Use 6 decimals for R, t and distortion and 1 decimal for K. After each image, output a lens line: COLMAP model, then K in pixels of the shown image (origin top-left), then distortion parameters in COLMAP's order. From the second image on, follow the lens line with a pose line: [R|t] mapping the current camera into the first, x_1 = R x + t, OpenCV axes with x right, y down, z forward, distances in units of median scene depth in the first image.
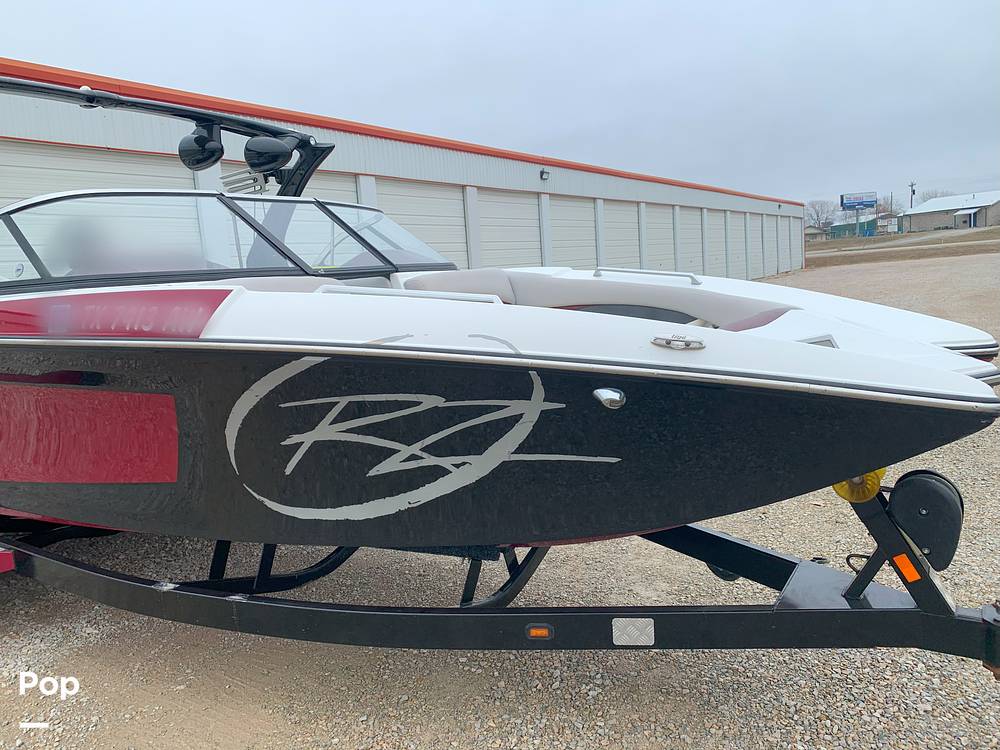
lens RADIAL K [[772.5, 0, 501.1], [0, 772.5, 362.4], [0, 0, 1]] dist [0.030395, 0.000745]
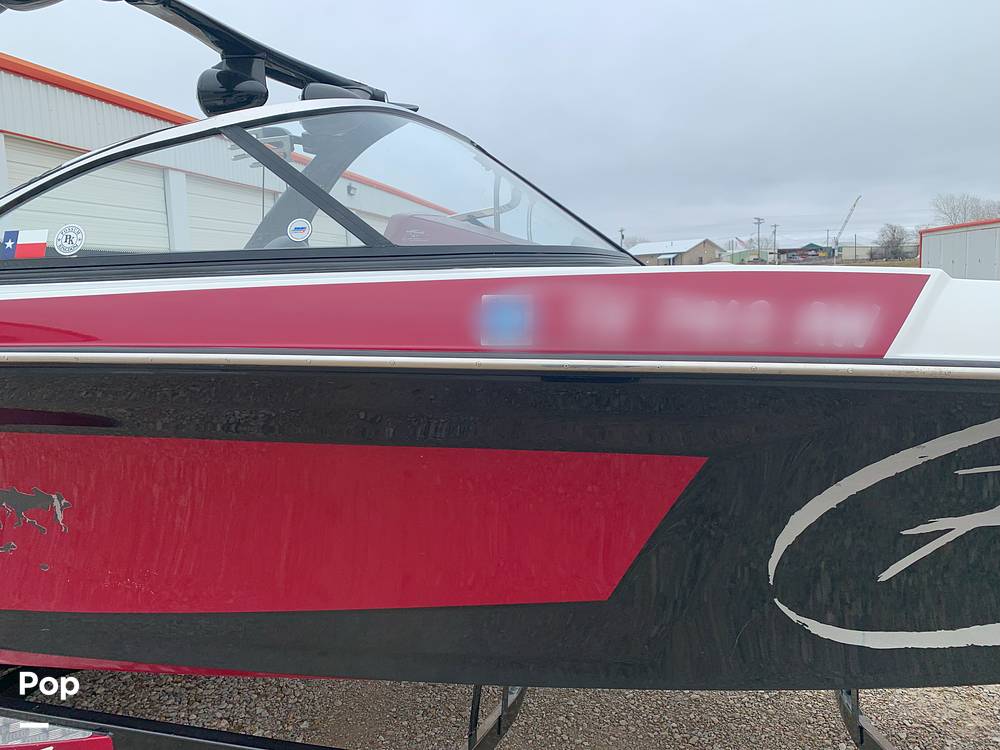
lens RADIAL K [[754.2, 0, 500.0], [0, 754.2, 375.0], [0, 0, 1]] dist [0.007905, 0.001895]
pose [[0.937148, -0.000144, 0.348933, -0.548548], [0.005001, 0.999903, -0.013020, -0.008782], [-0.348897, 0.013947, 0.937057, 0.385220]]
